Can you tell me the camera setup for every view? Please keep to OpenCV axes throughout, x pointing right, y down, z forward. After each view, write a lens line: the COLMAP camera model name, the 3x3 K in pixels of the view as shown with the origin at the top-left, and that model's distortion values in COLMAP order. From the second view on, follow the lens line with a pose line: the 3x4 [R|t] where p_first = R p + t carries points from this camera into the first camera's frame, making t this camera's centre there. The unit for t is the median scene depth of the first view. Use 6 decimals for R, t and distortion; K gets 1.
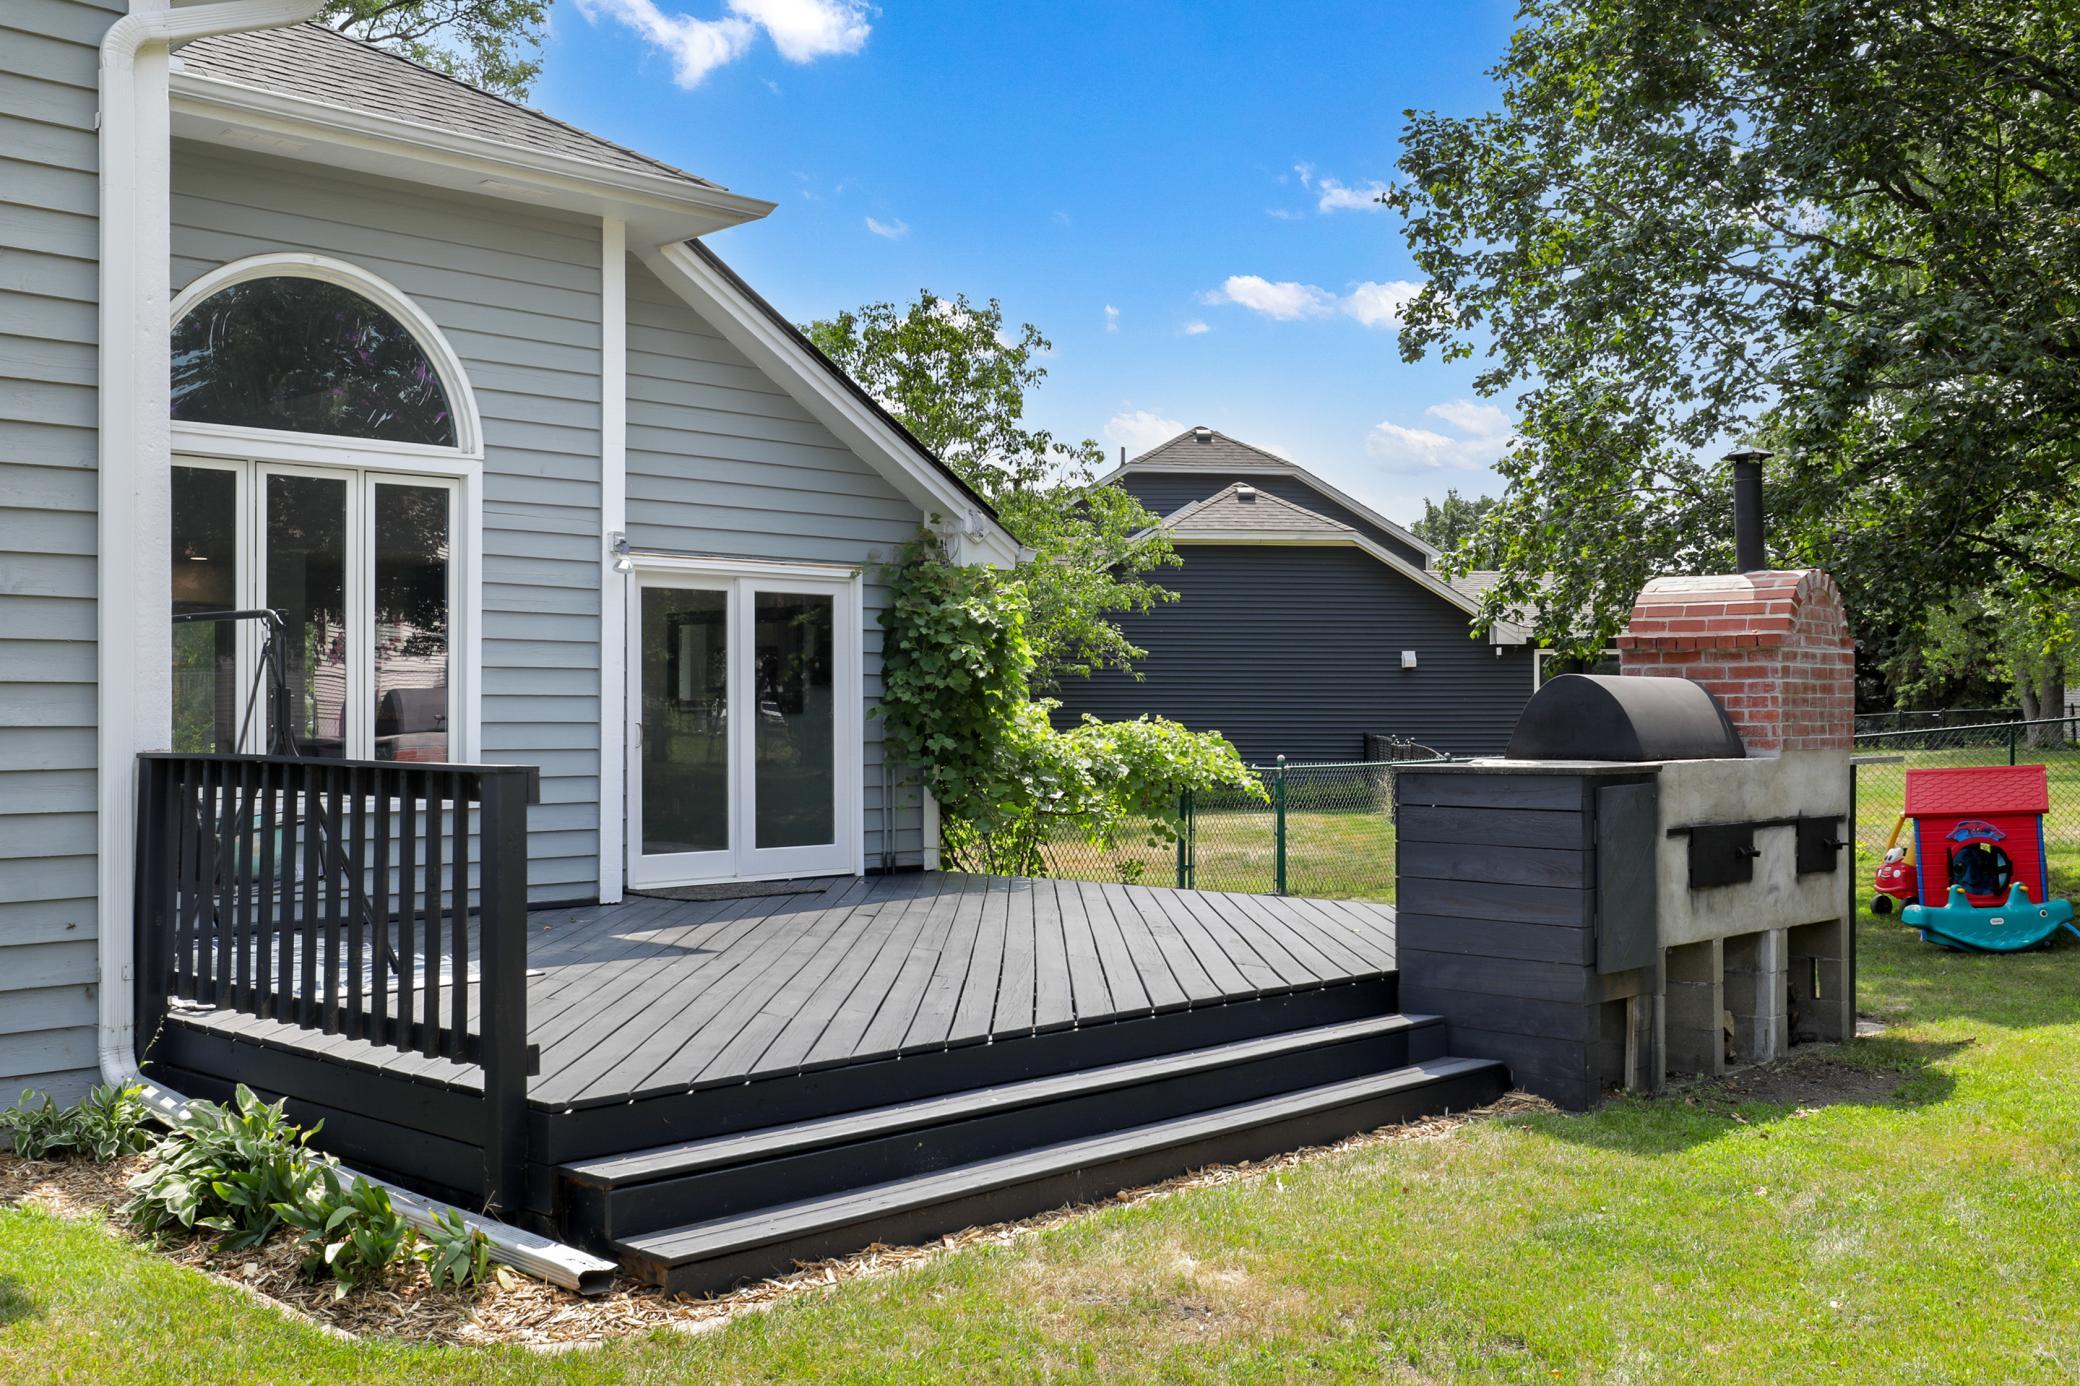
lens RADIAL K [[2015.6, 0, 1015.3], [0, 2015.6, 719.8], [0, 0, 1]] dist [-0.008859, -0.007060]
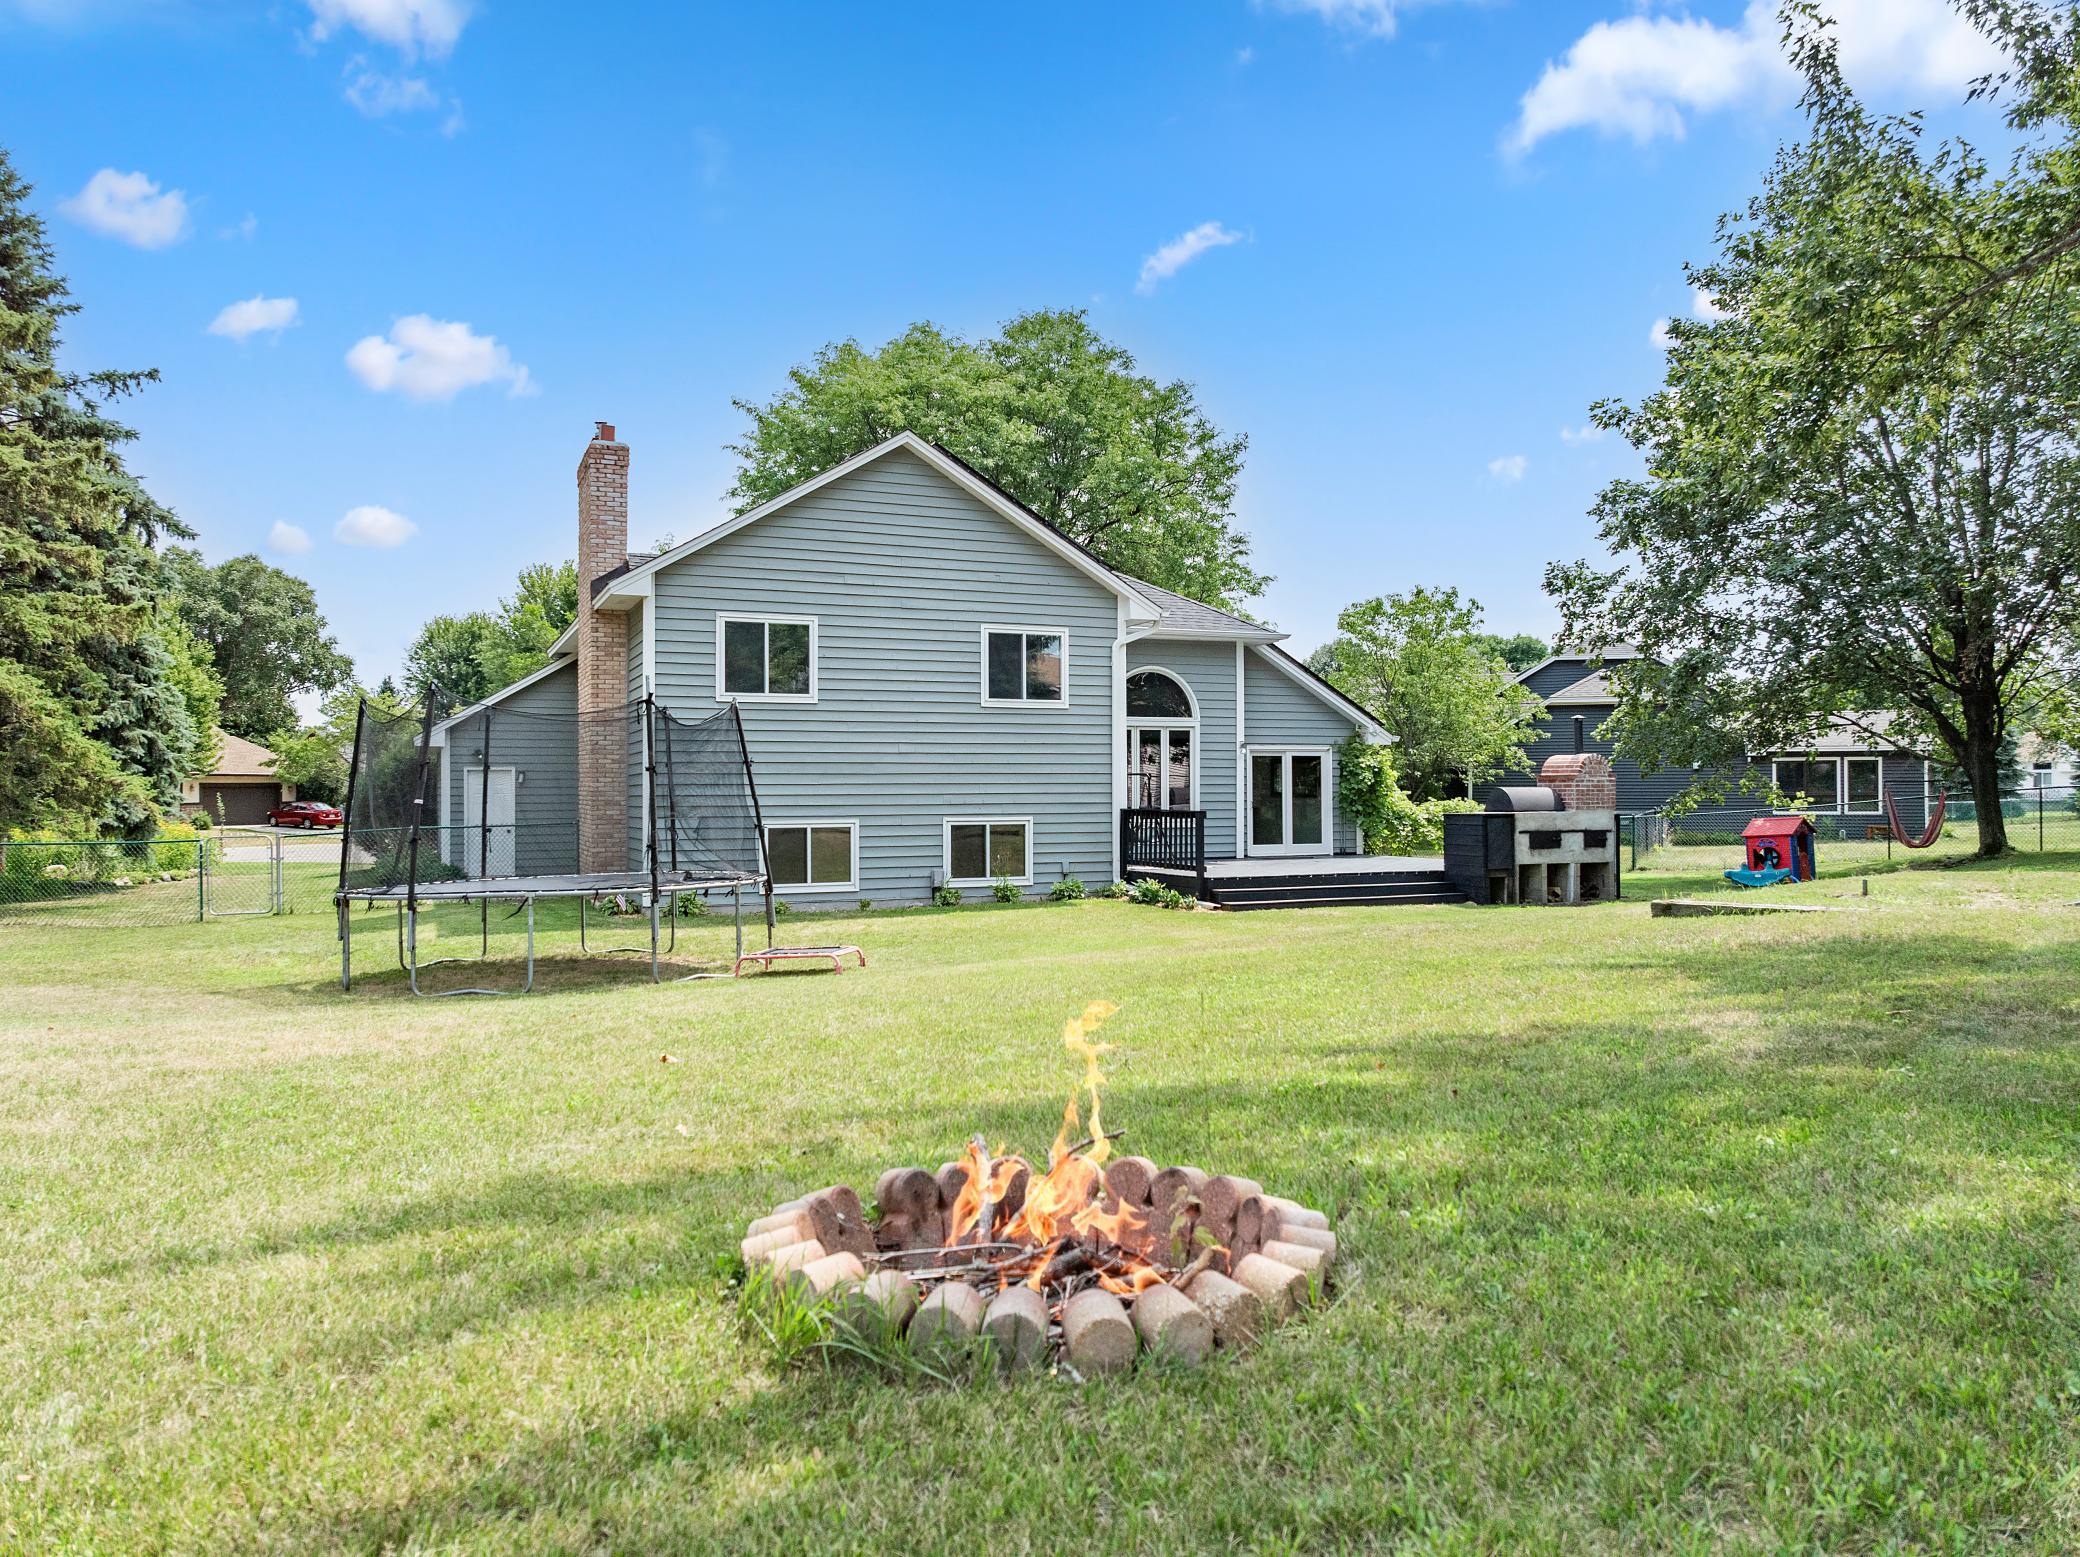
lens RADIAL K [[1455.4, 0, 1044.3], [0, 1455.4, 771.2], [0, 0, 1]] dist [-0.026292, 0.004313]
pose [[0.930542, -0.006406, -0.366130, 0.351960], [0.000566, 0.999871, -0.016055, -0.008530], [0.366185, 0.014733, 0.930425, -1.245209]]
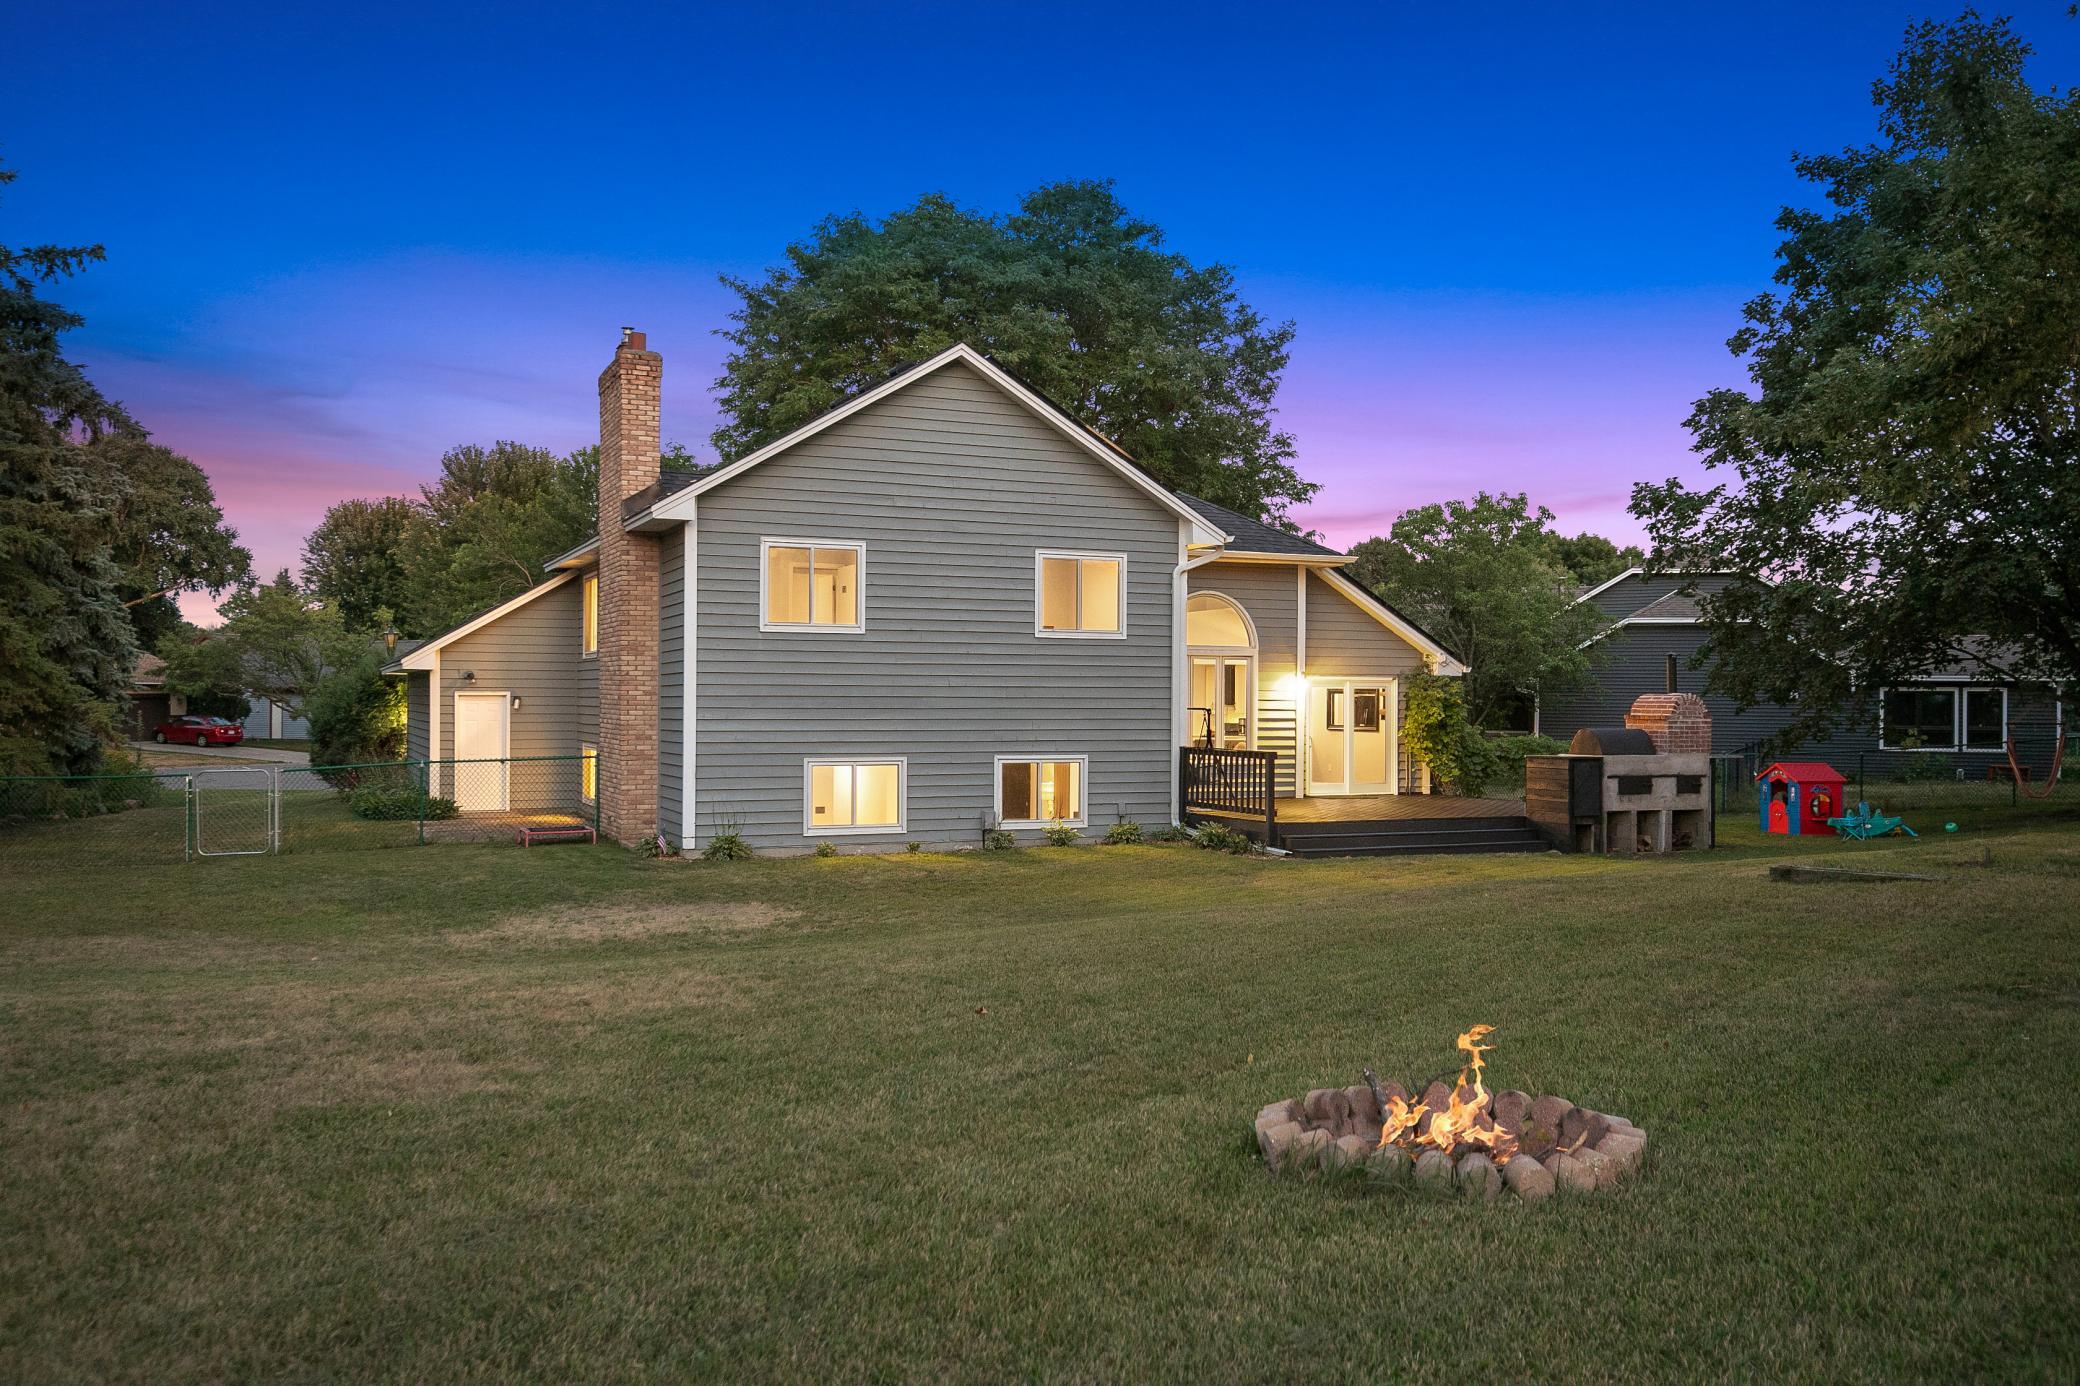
lens RADIAL K [[1678.3, 0, 1037.9], [0, 1678.3, 698.3], [0, 0, 1]] dist [0.031197, 0.007407]
pose [[0.933227, 0.005030, -0.359252, 0.324295], [-0.007521, 0.999956, -0.005535, -0.037885], [0.359209, 0.007868, 0.933224, -1.430374]]
